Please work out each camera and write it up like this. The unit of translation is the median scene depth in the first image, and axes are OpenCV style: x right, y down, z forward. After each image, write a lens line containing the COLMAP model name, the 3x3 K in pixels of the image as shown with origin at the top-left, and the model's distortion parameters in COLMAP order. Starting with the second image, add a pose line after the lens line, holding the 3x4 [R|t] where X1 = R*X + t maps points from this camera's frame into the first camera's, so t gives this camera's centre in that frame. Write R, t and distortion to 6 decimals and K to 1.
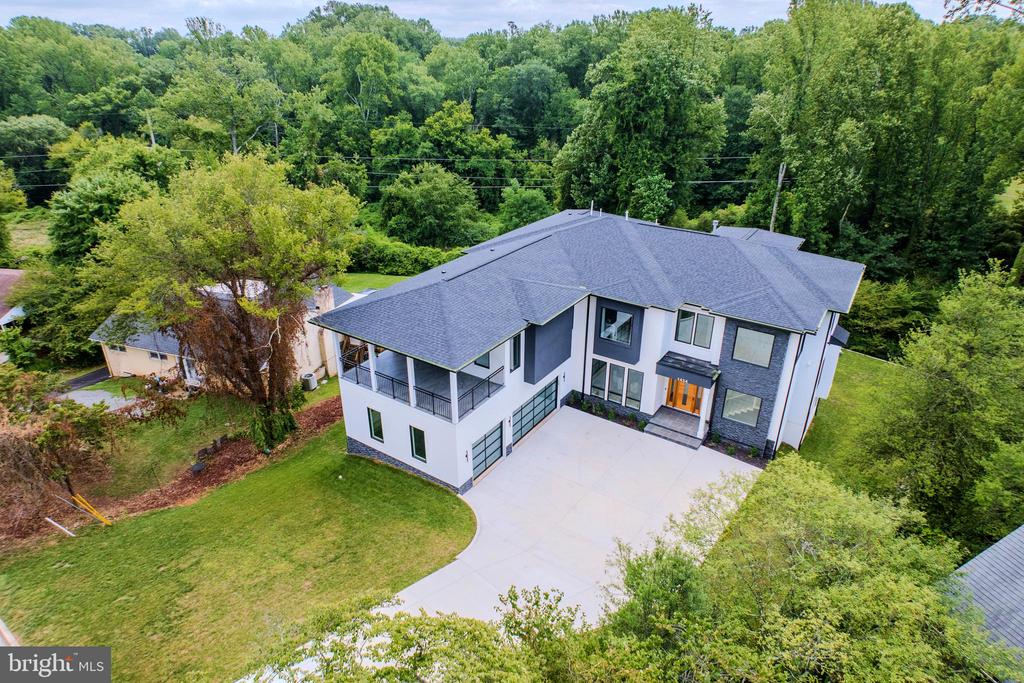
lens RADIAL K [[572.3, 0, 512.0], [0, 572.3, 341.5], [0, 0, 1]] dist [-0.064930, 0.022005]
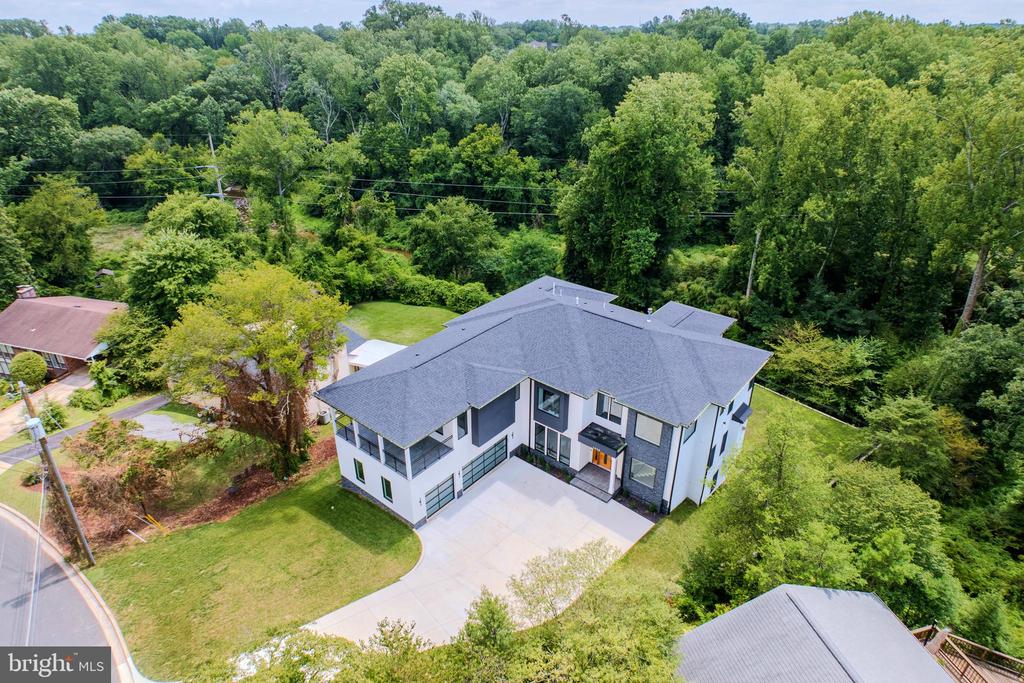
lens RADIAL K [[572.3, 0, 512.0], [0, 572.3, 341.5], [0, 0, 1]] dist [-0.064930, 0.022005]
pose [[0.995696, 0.043764, -0.081701, 0.188198], [-0.041621, 0.998748, 0.027759, -0.184355], [0.082813, -0.024239, 0.996270, -0.261154]]
